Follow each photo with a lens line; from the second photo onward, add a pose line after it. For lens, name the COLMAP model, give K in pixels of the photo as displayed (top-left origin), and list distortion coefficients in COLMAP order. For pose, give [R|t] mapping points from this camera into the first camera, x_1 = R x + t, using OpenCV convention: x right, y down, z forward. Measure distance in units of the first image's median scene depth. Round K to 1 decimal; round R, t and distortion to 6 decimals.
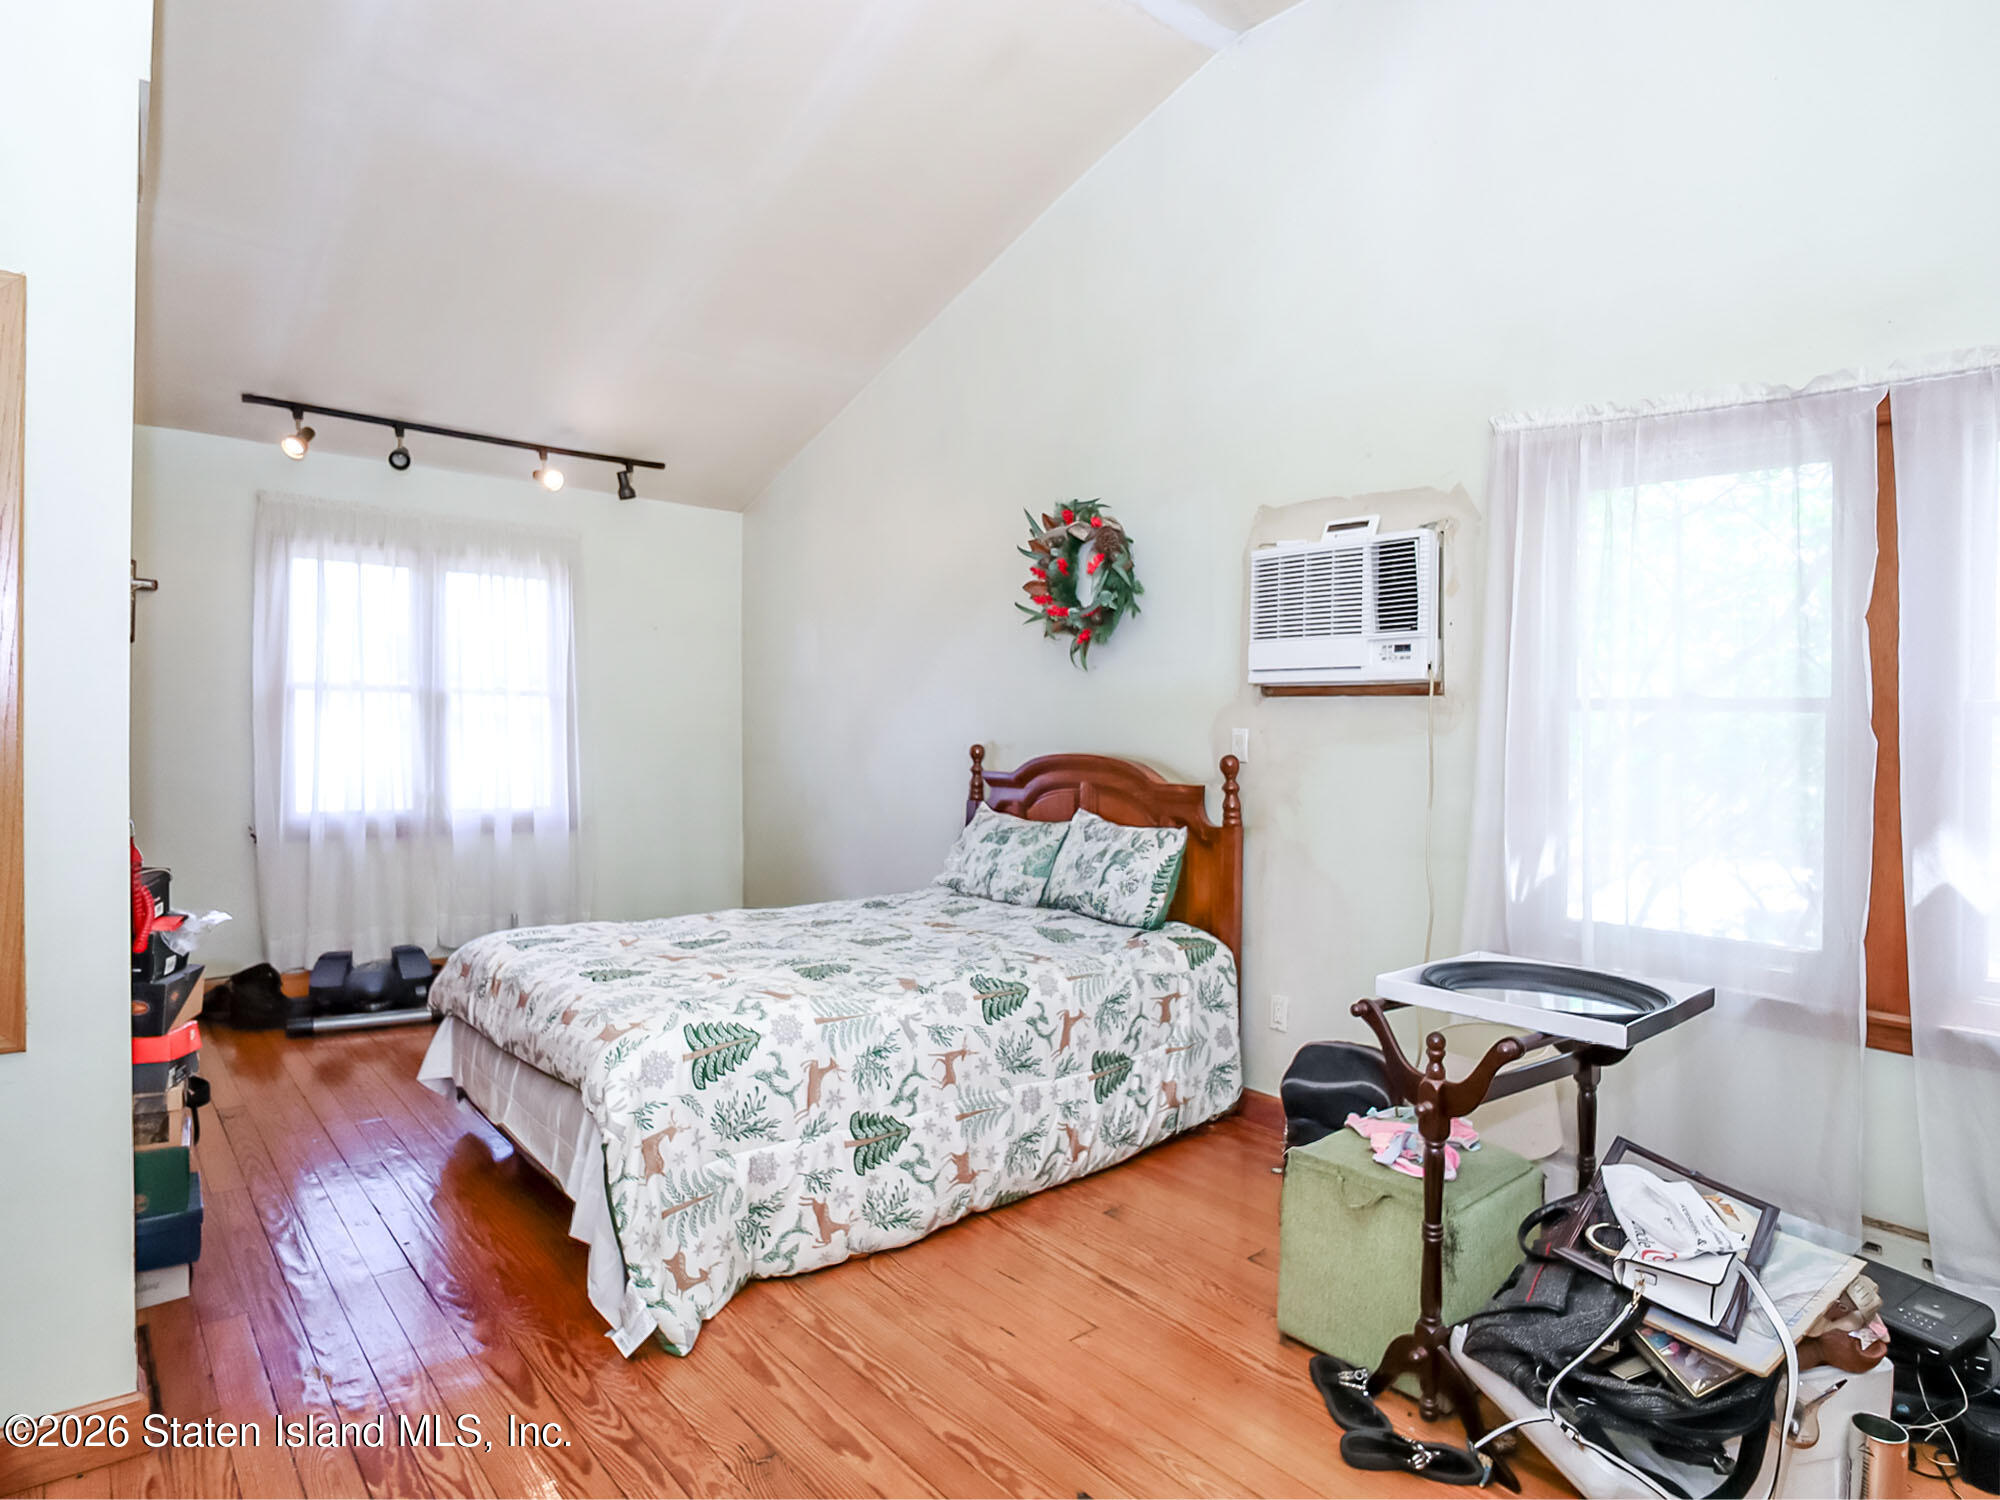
lens RADIAL K [[1161.0, 0, 1000.6], [0, 1161.0, 739.5], [0, 0, 1]] dist [-0.008871, 0.000771]
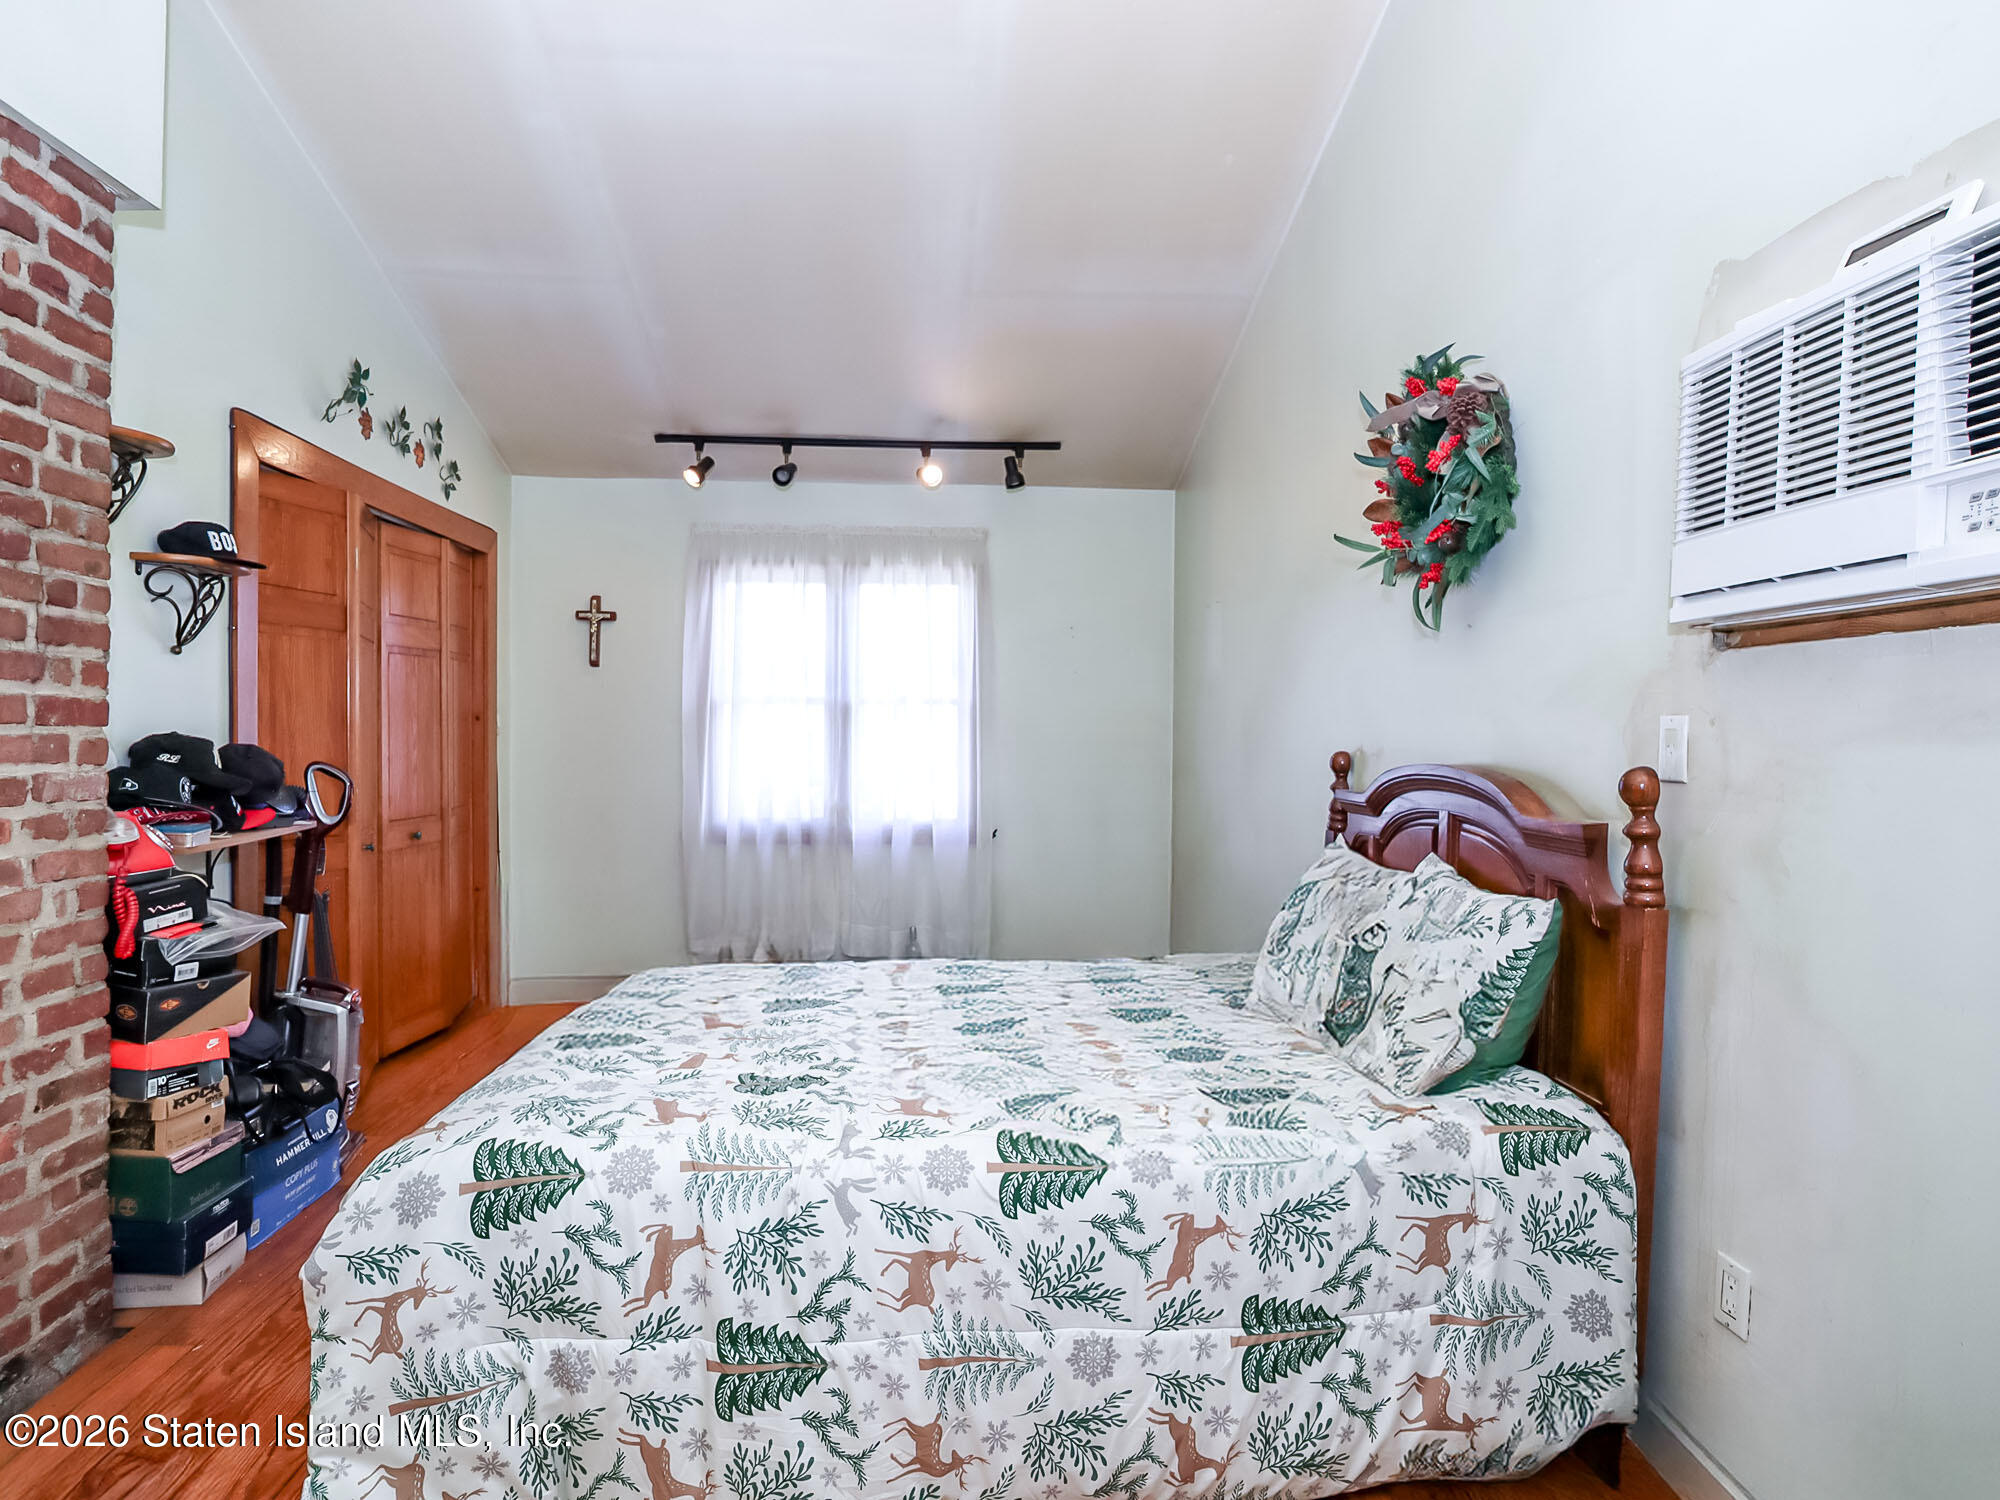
lens RADIAL K [[1075.4, 0, 975.6], [0, 1075.4, 776.6], [0, 0, 1]] dist [-0.028148, 0.009261]
pose [[0.802741, 0.009930, -0.596245, 0.253562], [0.002565, 0.999795, 0.020104, 0.007436], [0.596322, -0.017667, 0.802551, 0.465215]]
